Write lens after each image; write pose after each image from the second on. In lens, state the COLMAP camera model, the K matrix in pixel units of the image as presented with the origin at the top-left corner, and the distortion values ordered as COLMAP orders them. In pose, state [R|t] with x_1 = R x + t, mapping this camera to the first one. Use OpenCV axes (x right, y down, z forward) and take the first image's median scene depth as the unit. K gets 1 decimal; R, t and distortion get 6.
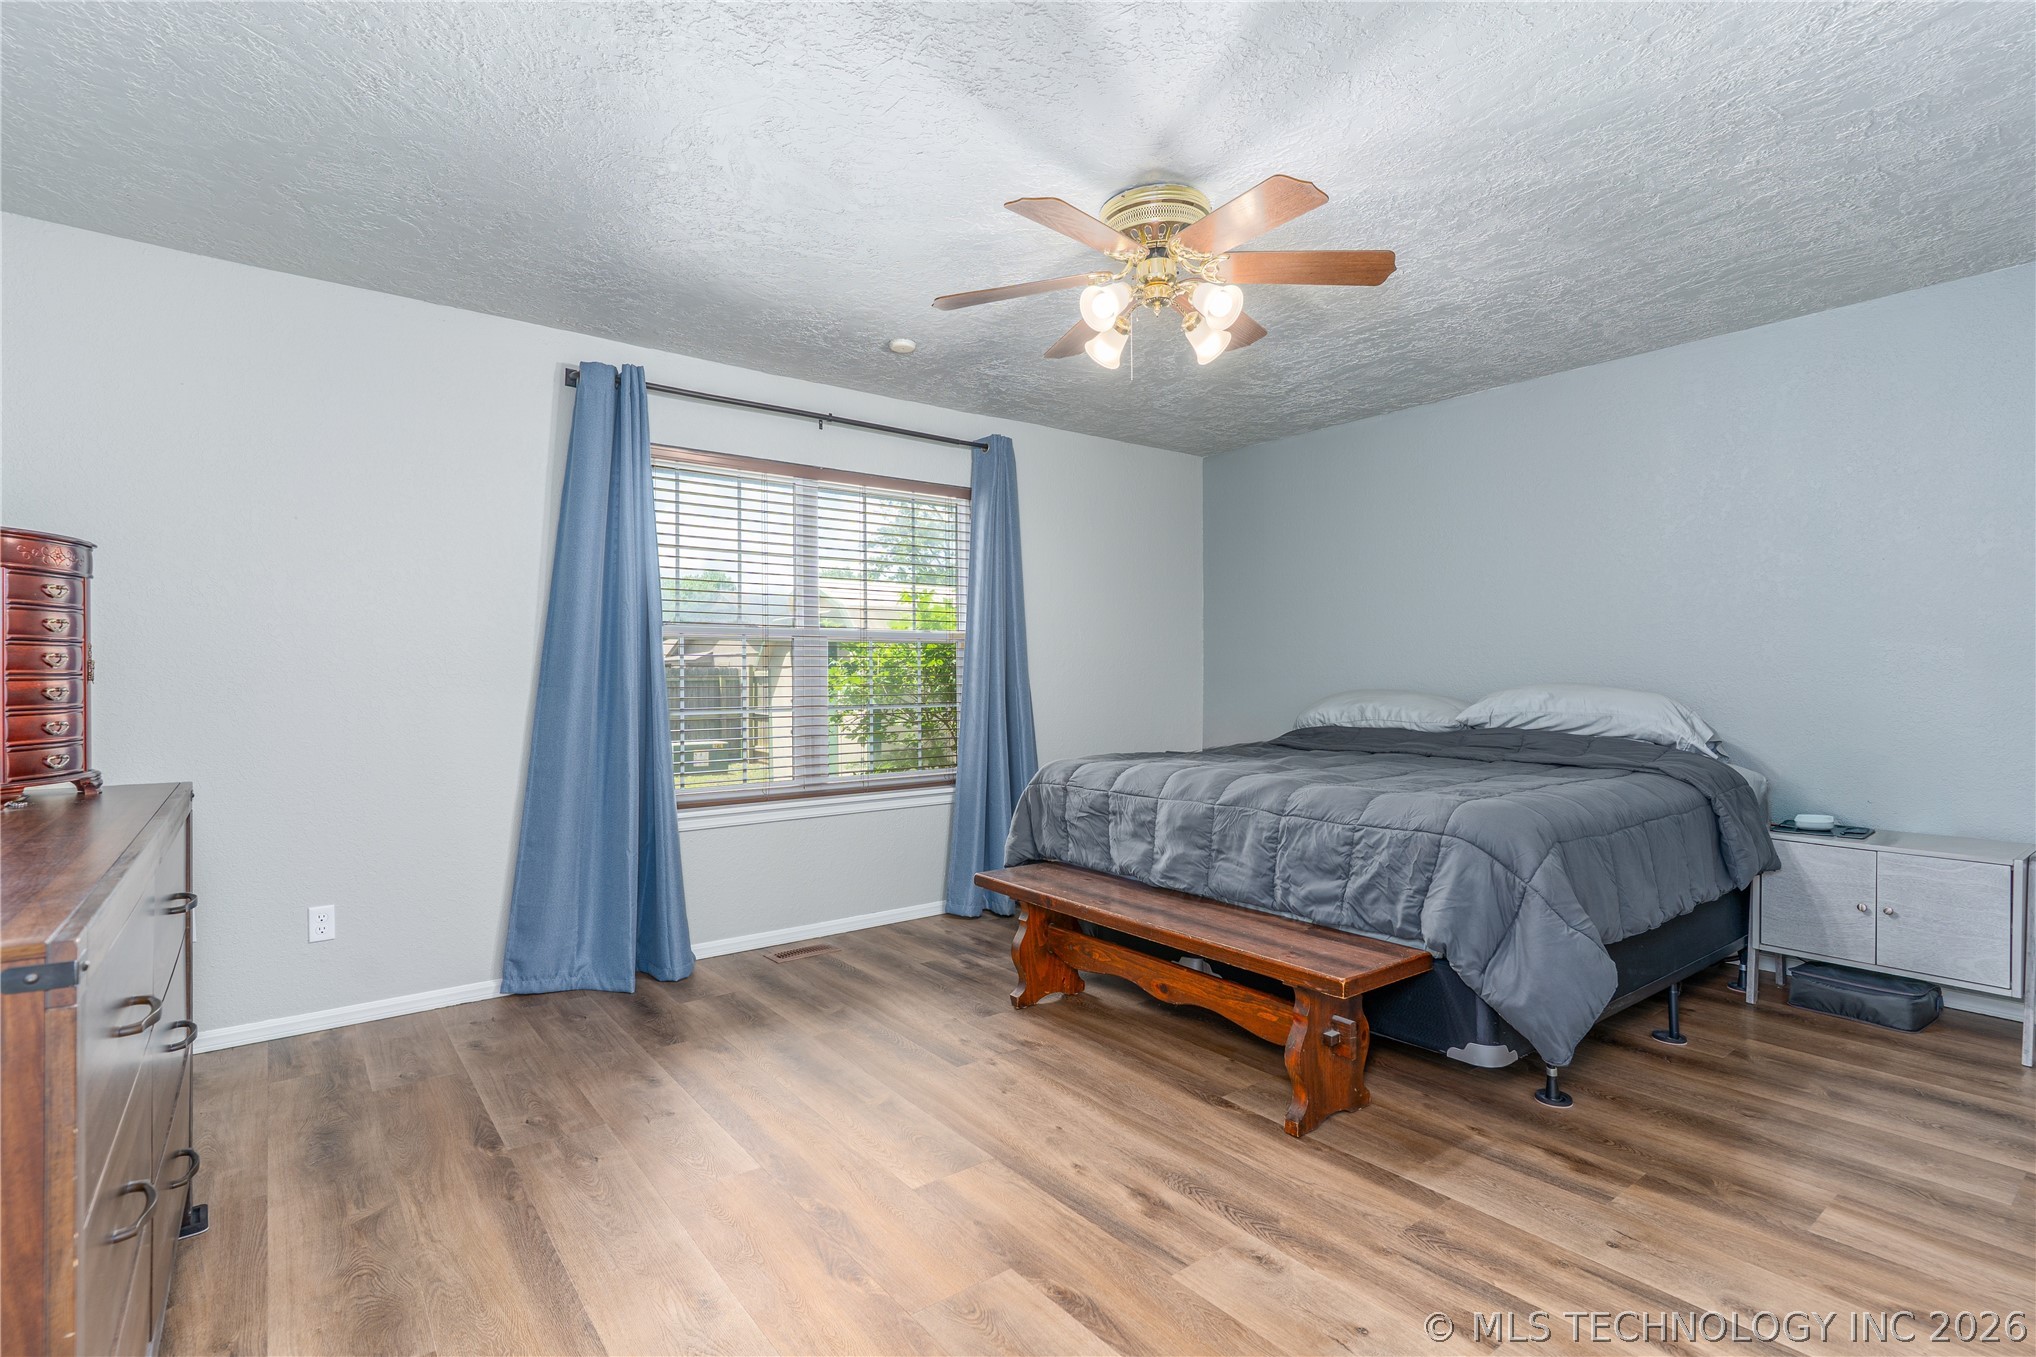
lens RADIAL K [[971.3, 0, 1025.2], [0, 971.3, 676.1], [0, 0, 1]] dist [-0.001498, 0.000192]
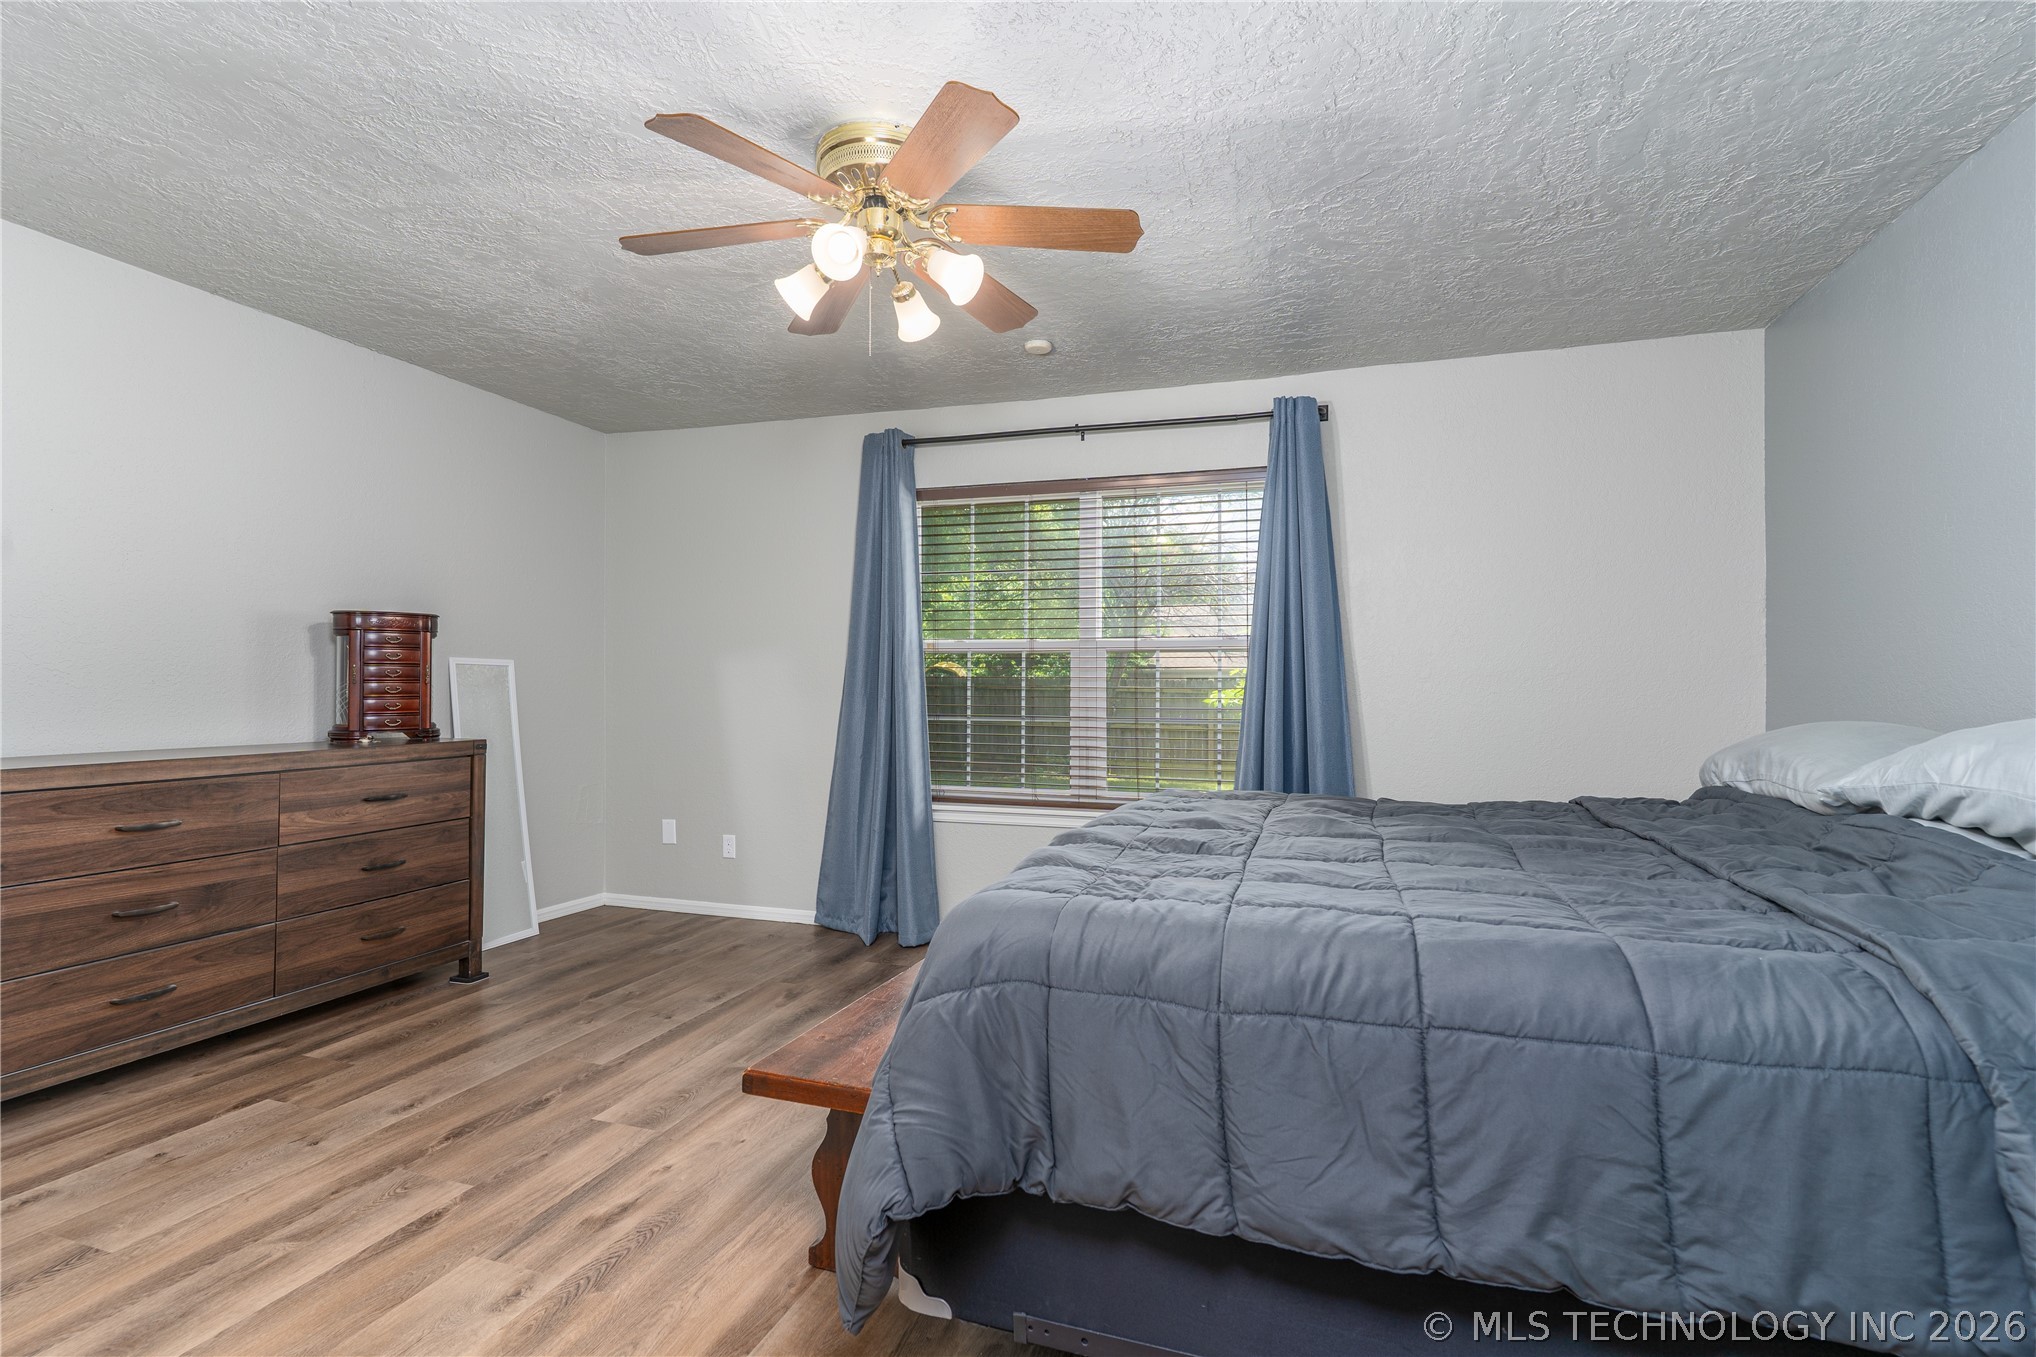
lens RADIAL K [[971.3, 0, 1023.2], [0, 971.3, 683.6], [0, 0, 1]] dist [-0.001498, 0.000192]
pose [[0.552943, 0.001025, -0.833219, 0.855682], [-0.007460, 0.999965, -0.003721, -0.000009], [0.833186, 0.008273, 0.552931, 0.576911]]
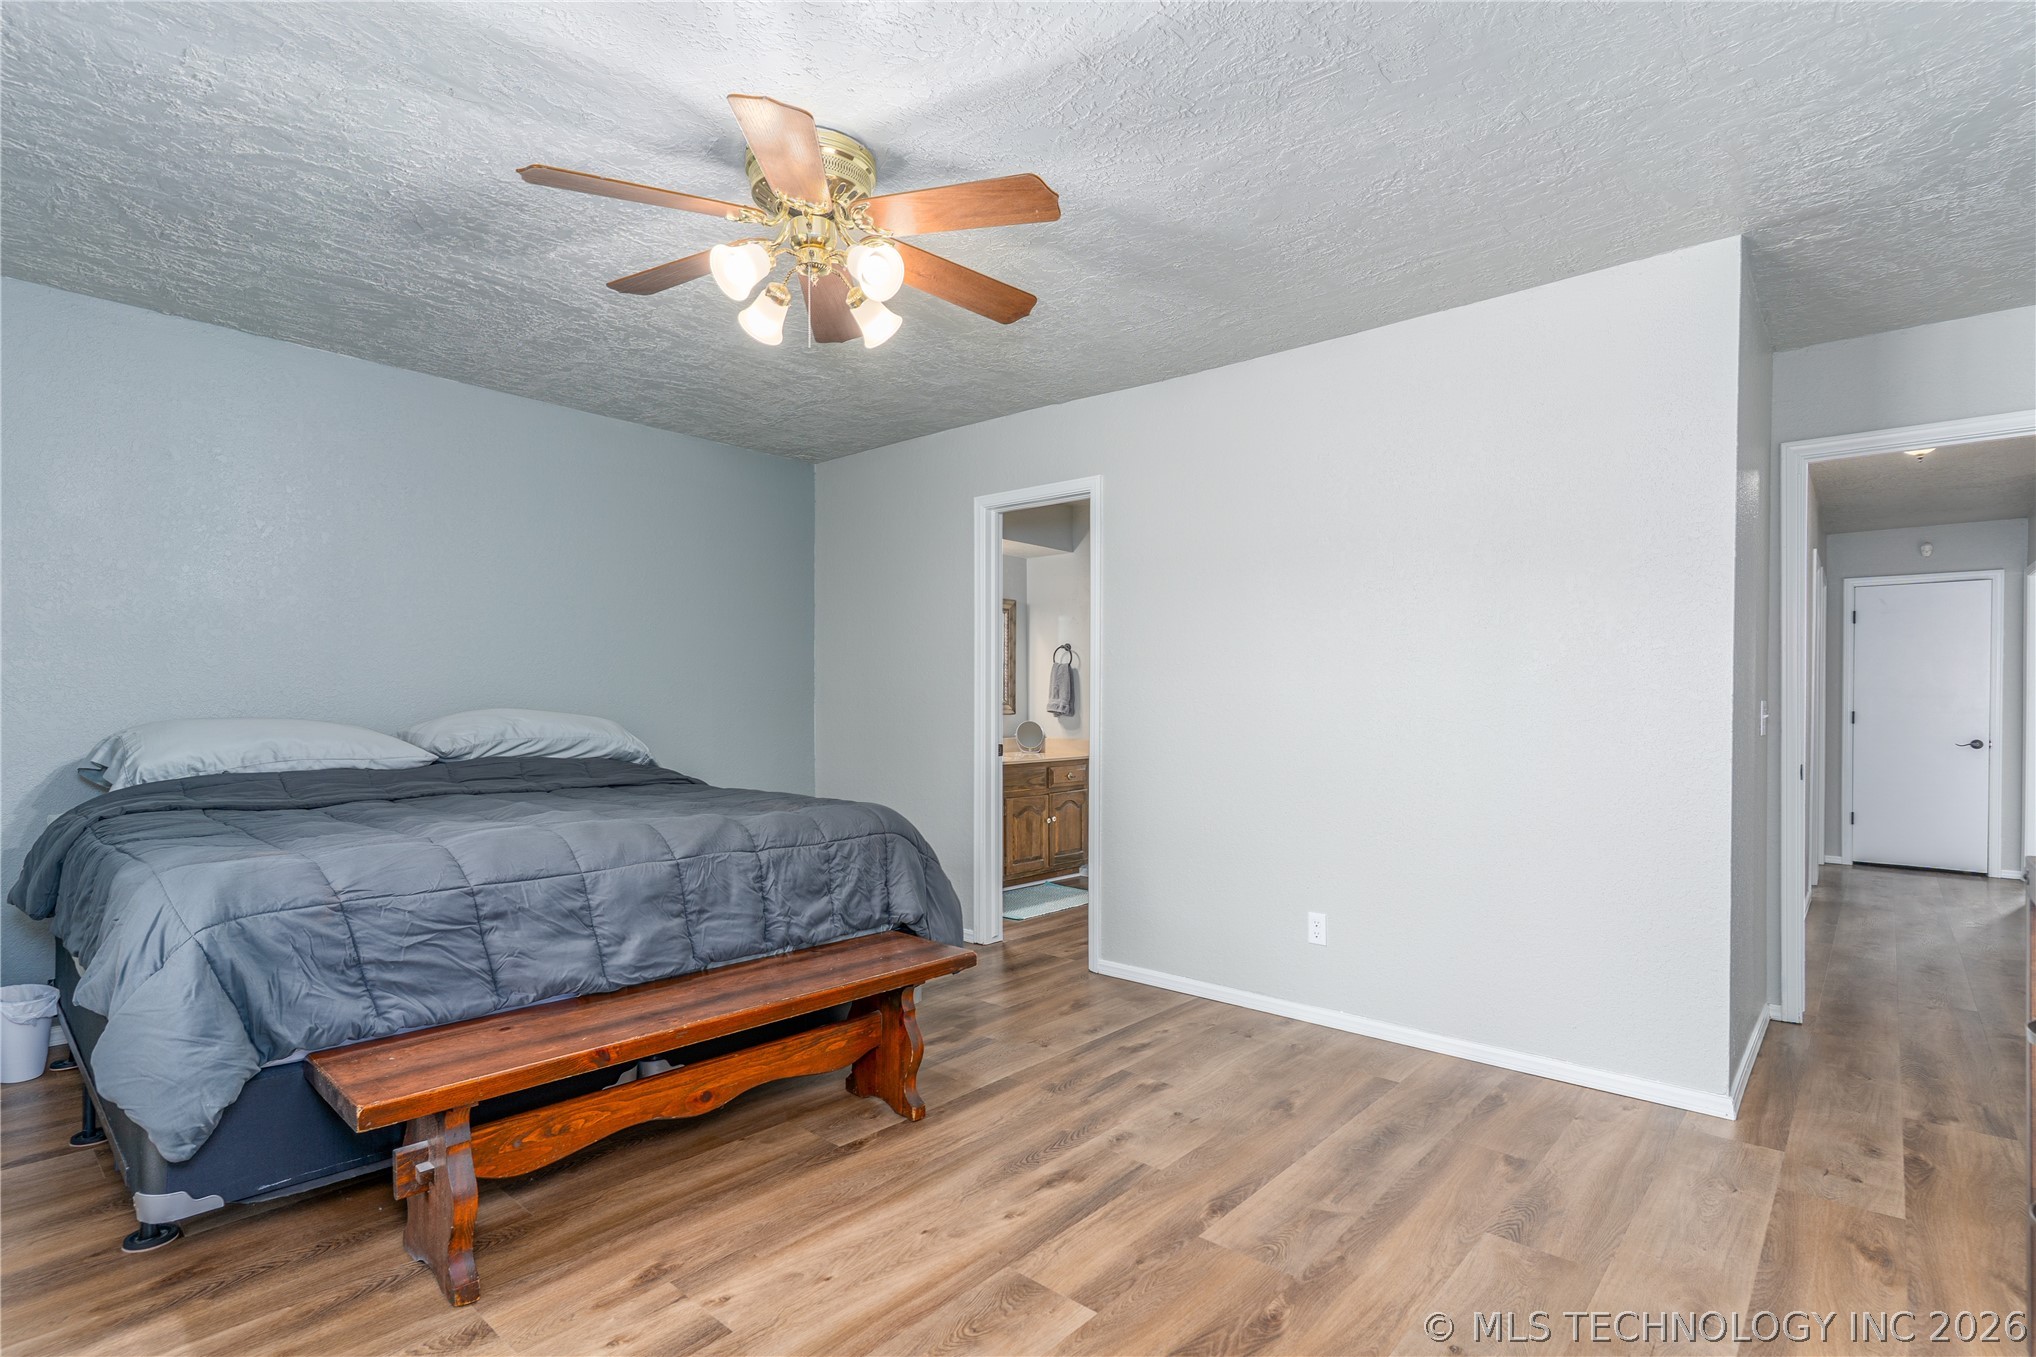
lens RADIAL K [[971.3, 0, 1019.3], [0, 971.3, 699.5], [0, 0, 1]] dist [-0.001498, 0.000192]
pose [[-0.182886, 0.005195, 0.983120, -0.691327], [-0.008113, 0.999944, -0.006793, 0.001219], [-0.983101, -0.009218, -0.182833, 0.906053]]
